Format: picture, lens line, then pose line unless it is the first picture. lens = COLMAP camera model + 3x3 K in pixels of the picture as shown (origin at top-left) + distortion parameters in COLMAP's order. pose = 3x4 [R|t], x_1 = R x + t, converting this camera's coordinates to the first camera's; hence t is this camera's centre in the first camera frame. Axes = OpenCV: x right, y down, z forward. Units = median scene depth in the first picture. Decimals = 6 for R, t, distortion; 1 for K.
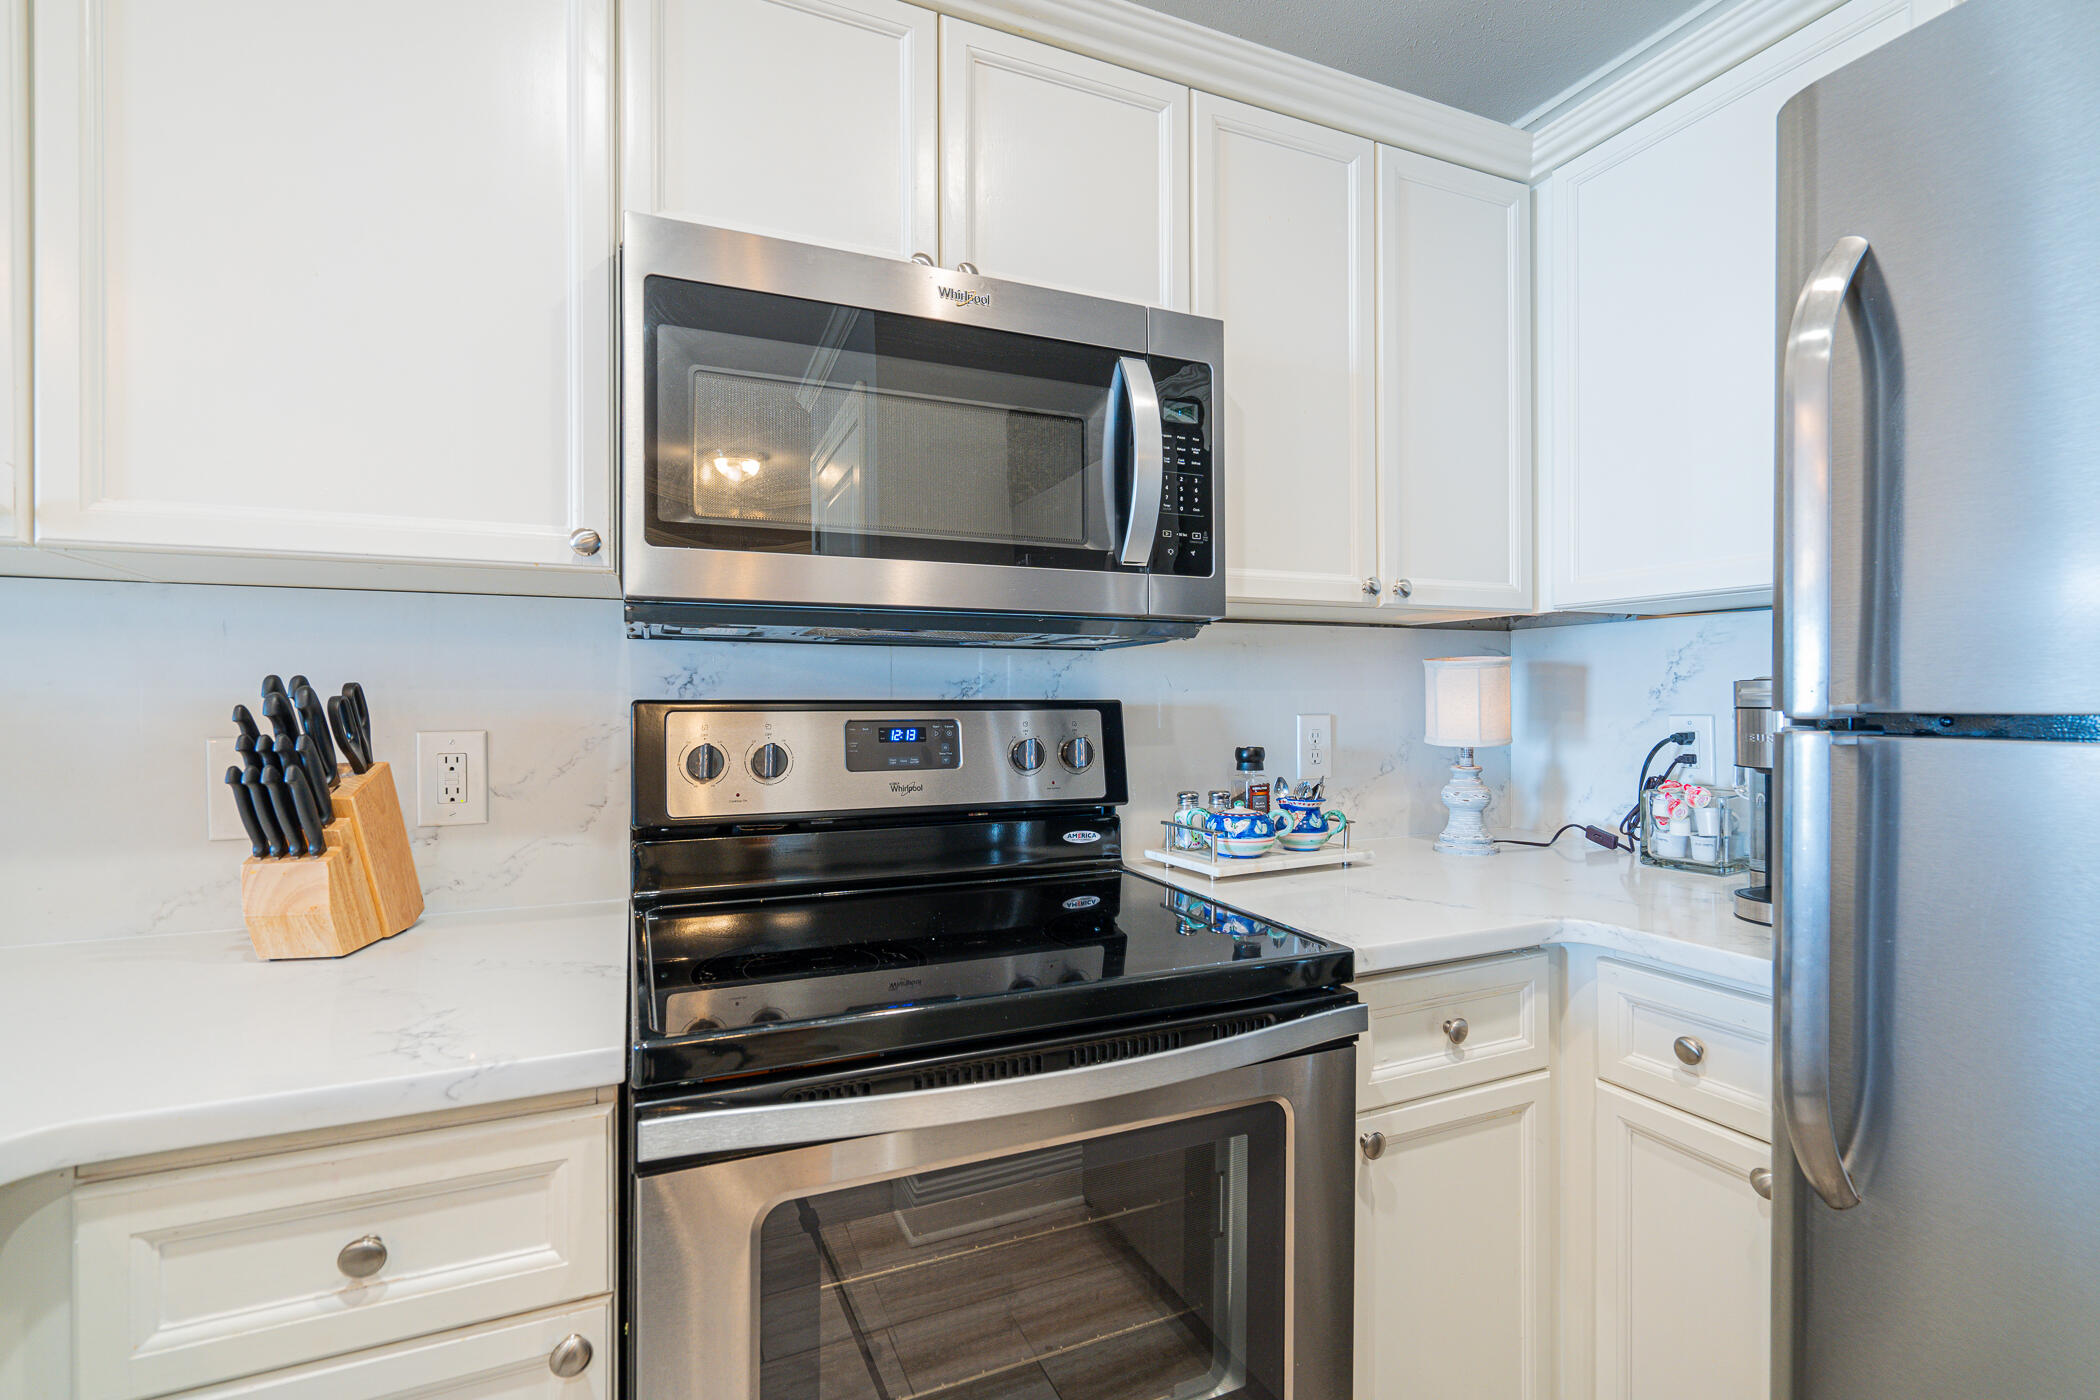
lens RADIAL K [[947.9, 0, 1052.5], [0, 947.9, 697.4], [0, 0, 1]] dist [-0.004586, 0.001872]
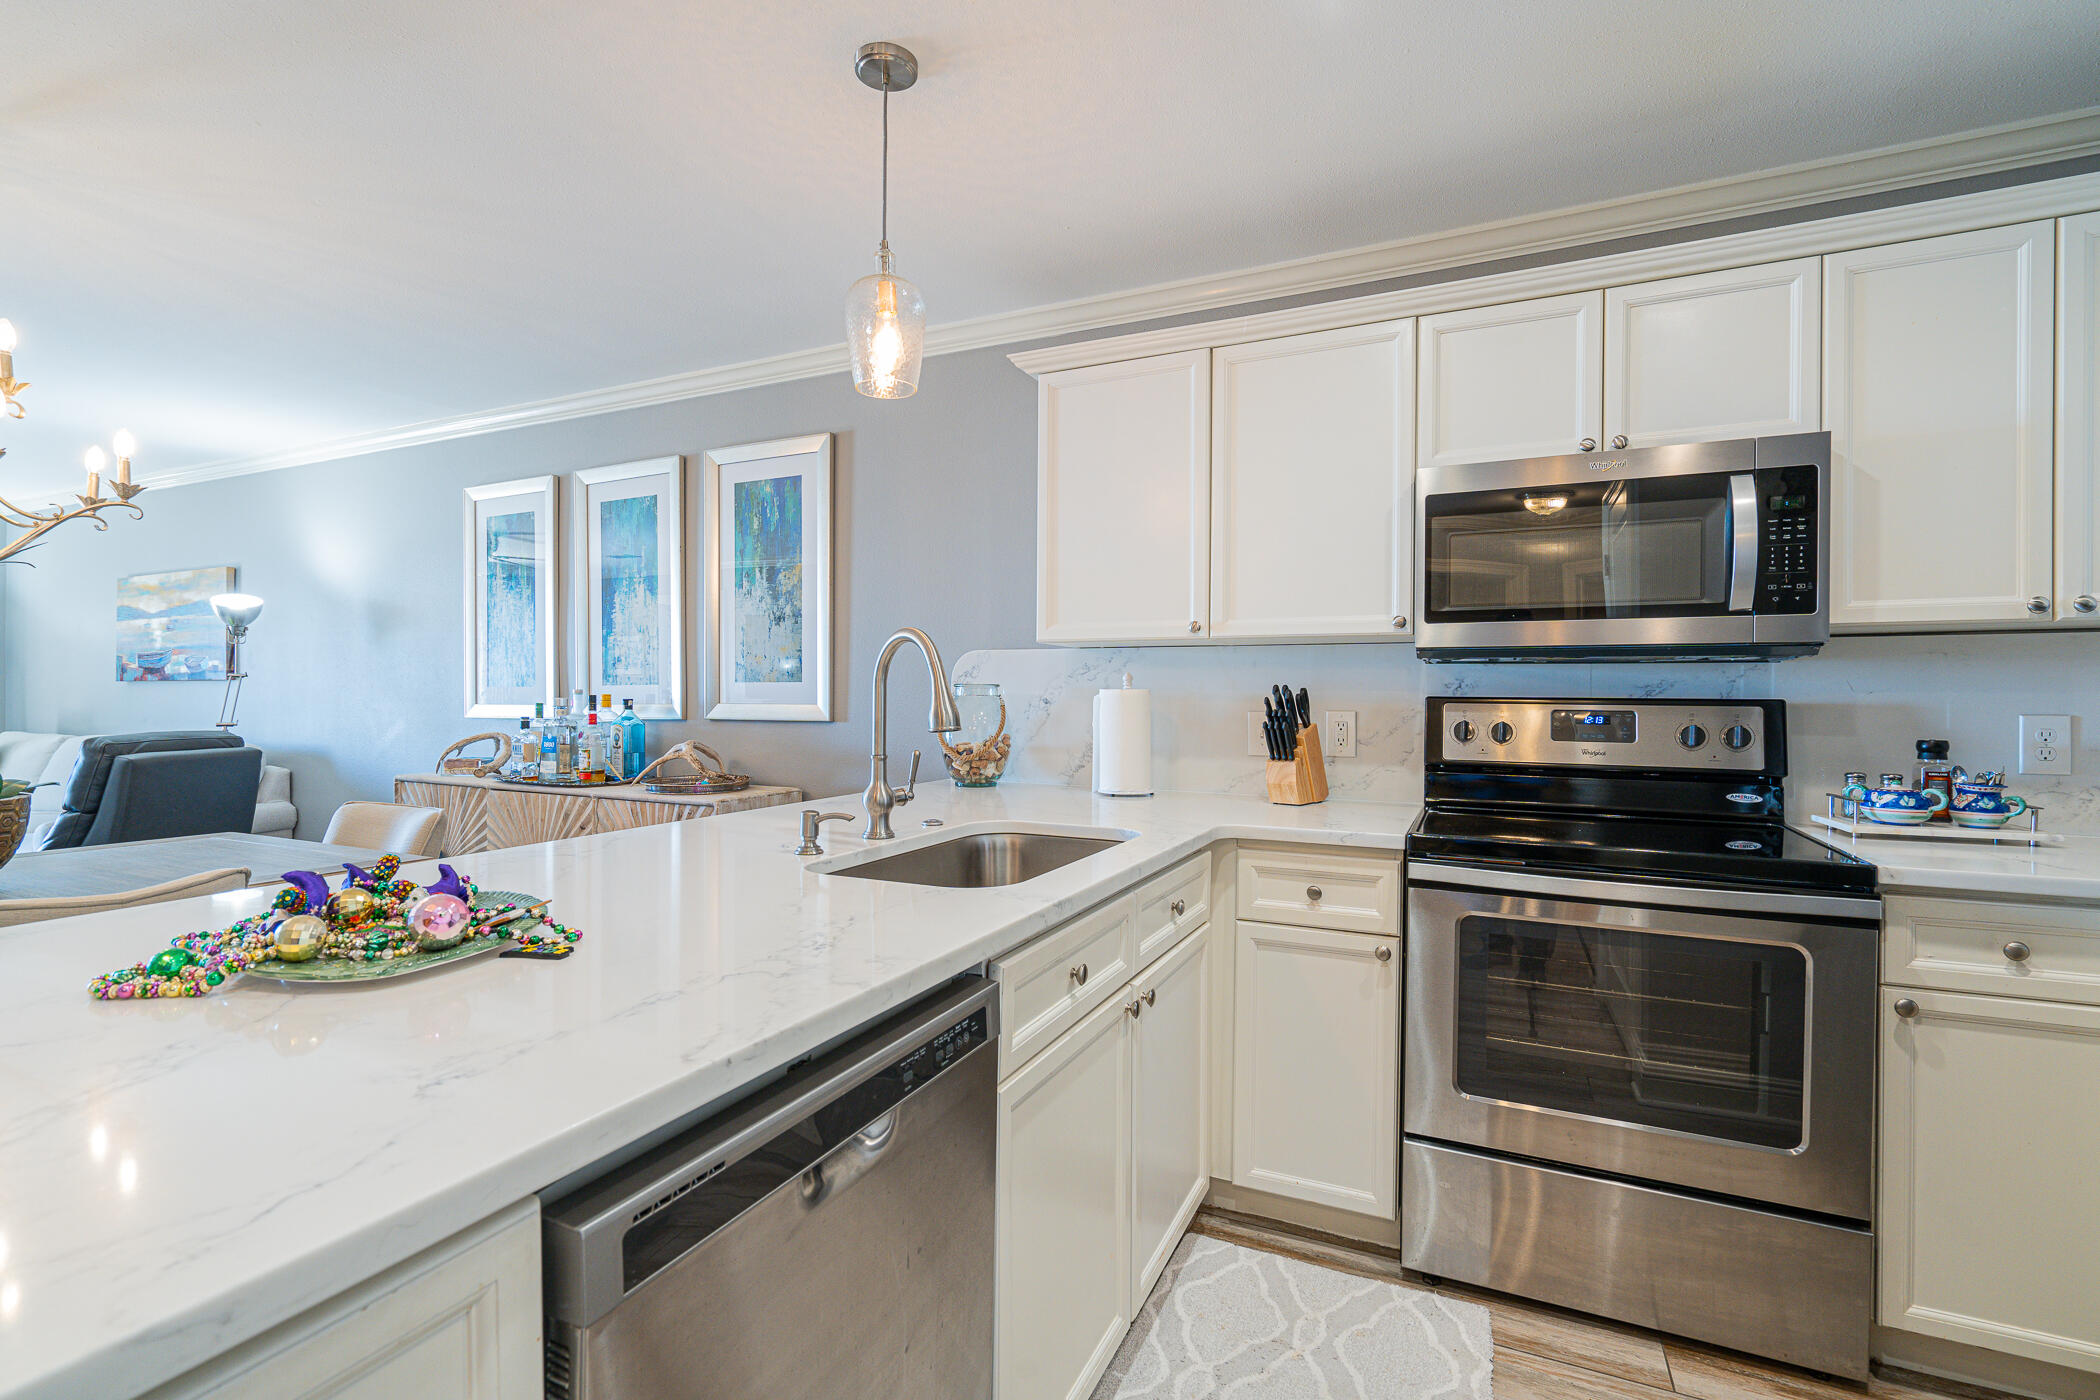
lens RADIAL K [[947.9, 0, 1042.3], [0, 947.9, 704.3], [0, 0, 1]] dist [-0.004586, 0.001872]
pose [[0.653210, 0.013628, -0.757054, 0.488074], [-0.005926, 0.999899, 0.012886, -0.001625], [0.757153, -0.003931, 0.653225, -0.816337]]
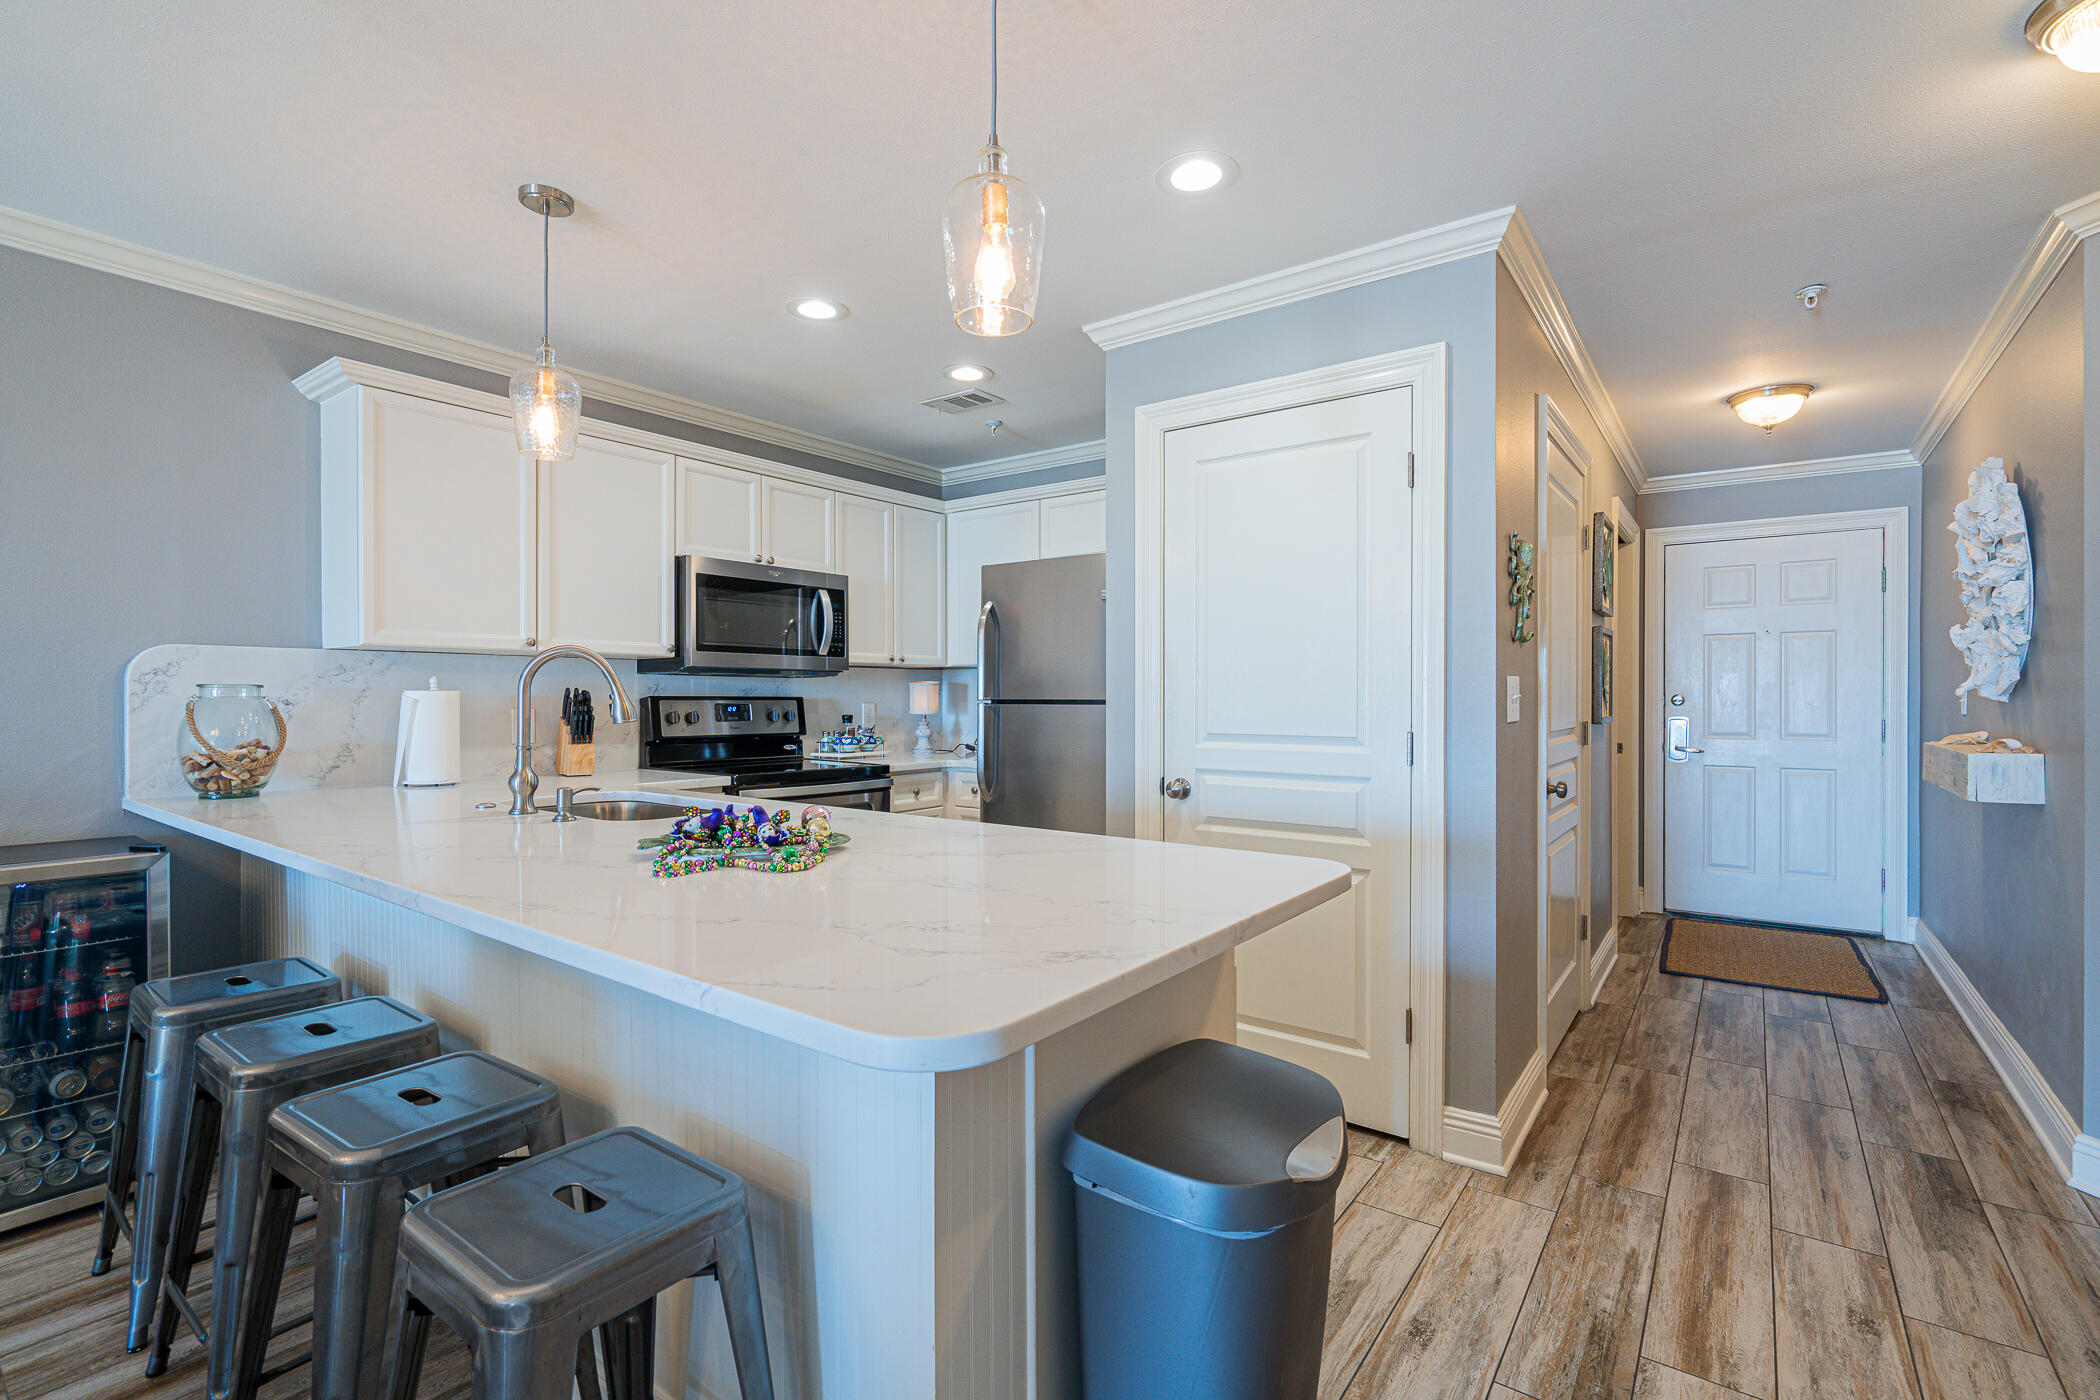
lens RADIAL K [[947.9, 0, 1051.8], [0, 947.9, 703.1], [0, 0, 1]] dist [-0.004586, 0.001872]
pose [[0.869790, -0.000095, 0.493422, -0.788596], [-0.003461, 0.999974, 0.006294, 0.001826], [-0.493410, -0.007182, 0.869767, -2.082058]]
